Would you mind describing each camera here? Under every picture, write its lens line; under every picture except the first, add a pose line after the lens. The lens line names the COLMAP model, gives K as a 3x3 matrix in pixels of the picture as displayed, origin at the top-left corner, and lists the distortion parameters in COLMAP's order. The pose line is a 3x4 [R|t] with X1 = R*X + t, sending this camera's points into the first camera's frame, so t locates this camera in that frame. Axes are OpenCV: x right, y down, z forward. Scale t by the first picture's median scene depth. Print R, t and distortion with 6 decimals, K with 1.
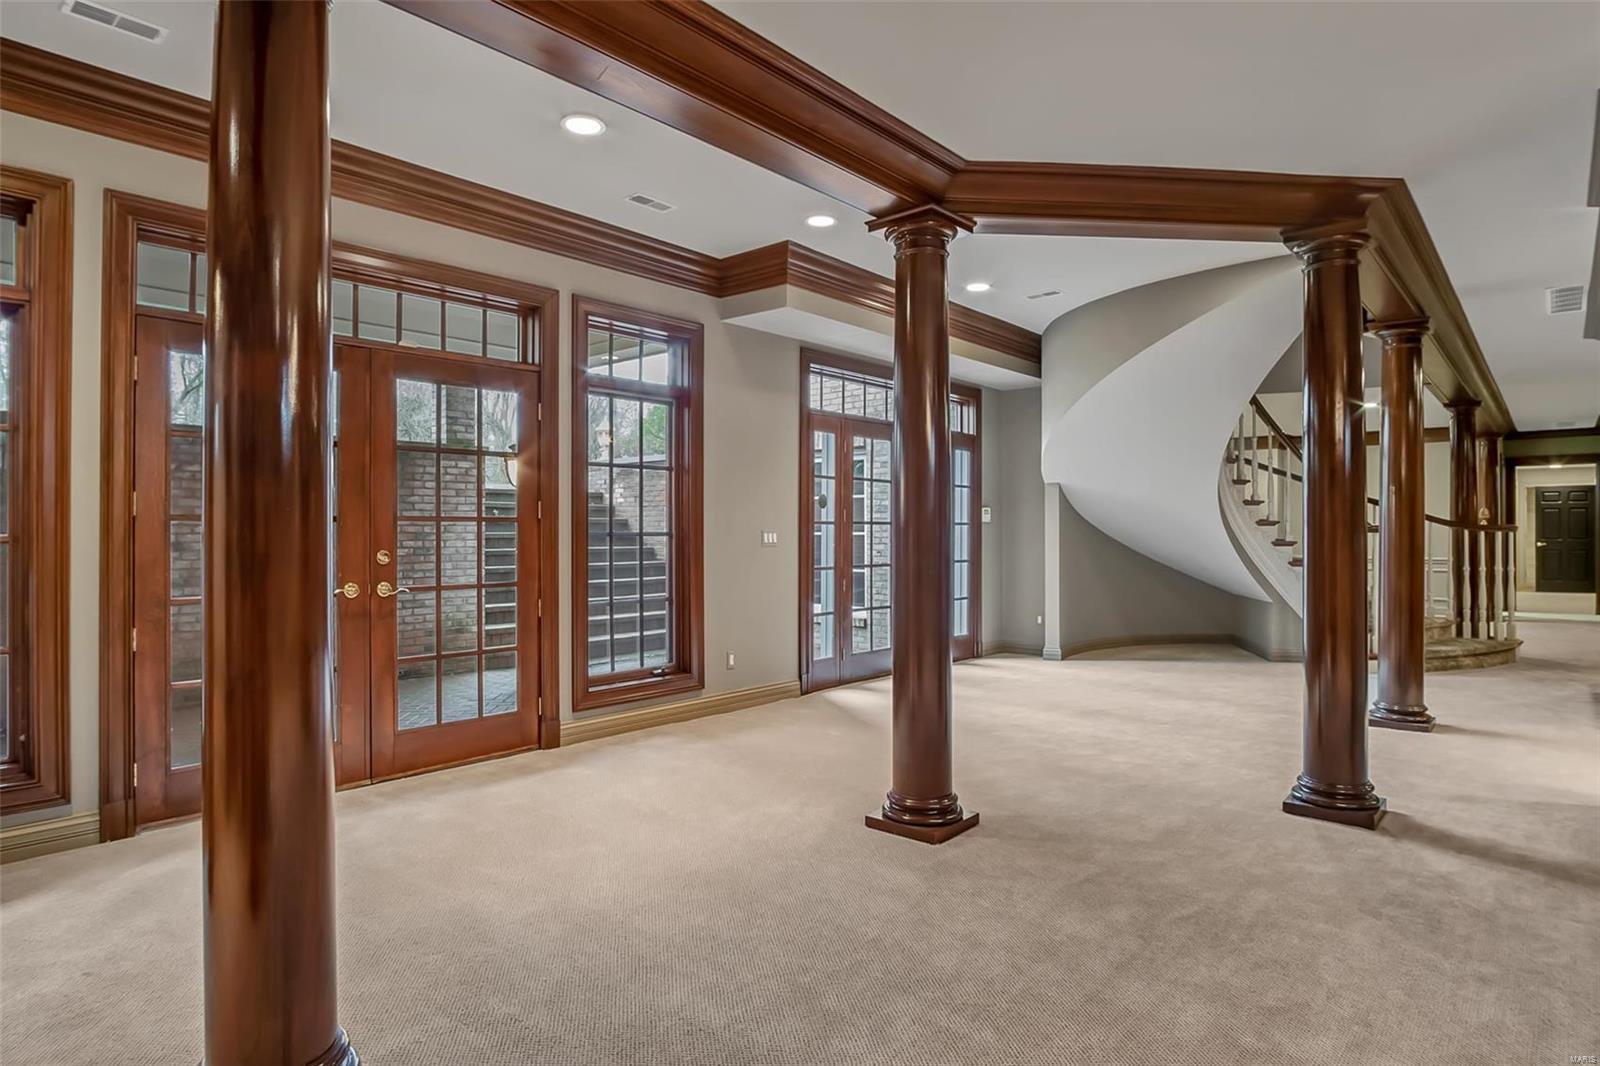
lens RADIAL K [[899.0, 0, 797.4], [0, 899.0, 527.5], [0, 0, 1]] dist [-0.024430, 0.003751]
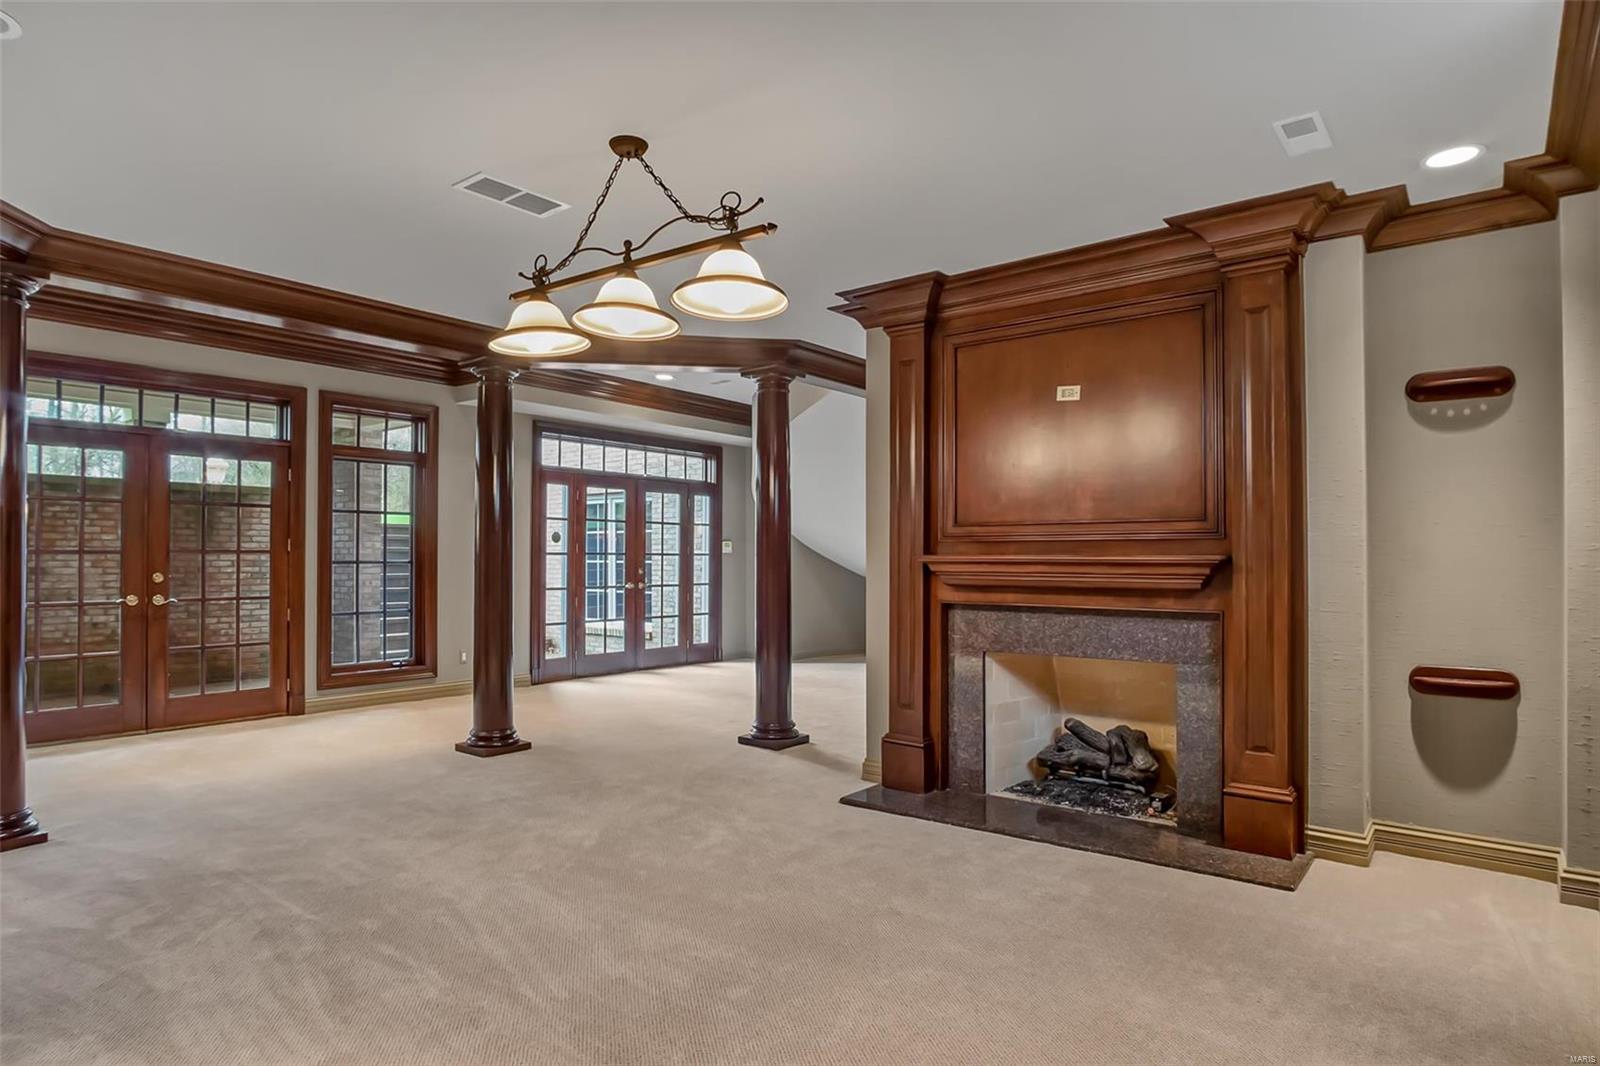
lens RADIAL K [[899.0, 0, 817.0], [0, 899.0, 545.9], [0, 0, 1]] dist [-0.024430, 0.003751]
pose [[0.998084, 0.002494, 0.061816, 0.389822], [-0.001877, 0.999948, -0.010032, -0.004675], [-0.061838, 0.009896, 0.998037, -0.384416]]
